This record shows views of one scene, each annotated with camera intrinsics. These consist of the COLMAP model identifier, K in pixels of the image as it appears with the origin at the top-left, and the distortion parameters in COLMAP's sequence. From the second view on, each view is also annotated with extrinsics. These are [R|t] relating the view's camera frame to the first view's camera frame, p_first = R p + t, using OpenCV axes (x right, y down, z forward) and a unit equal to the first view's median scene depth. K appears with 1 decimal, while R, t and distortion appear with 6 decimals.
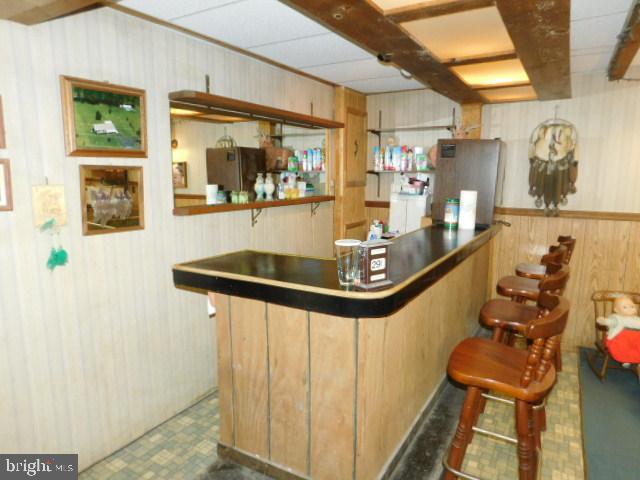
lens RADIAL K [[422.0, 0, 320.0], [0, 422.0, 240.0], [0, 0, 1]] dist [-0.065412, 0.049202]
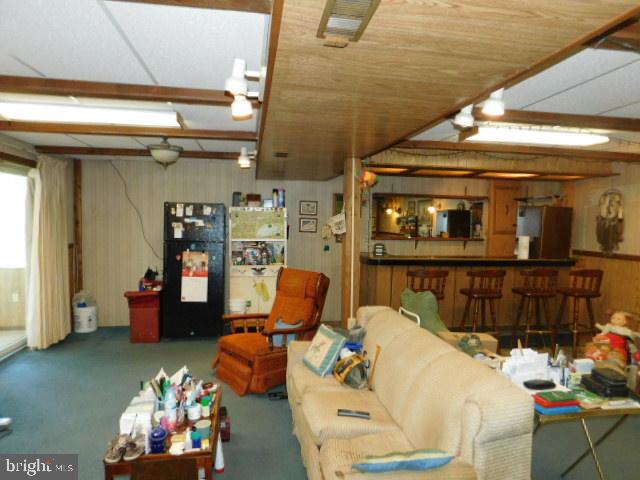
lens RADIAL K [[422.0, 0, 320.0], [0, 422.0, 240.0], [0, 0, 1]] dist [-0.065412, 0.049202]
pose [[0.641767, 0.043035, -0.765691, 1.018069], [-0.133350, 0.989477, -0.056155, 0.093674], [0.755217, 0.138143, 0.640752, -0.642286]]
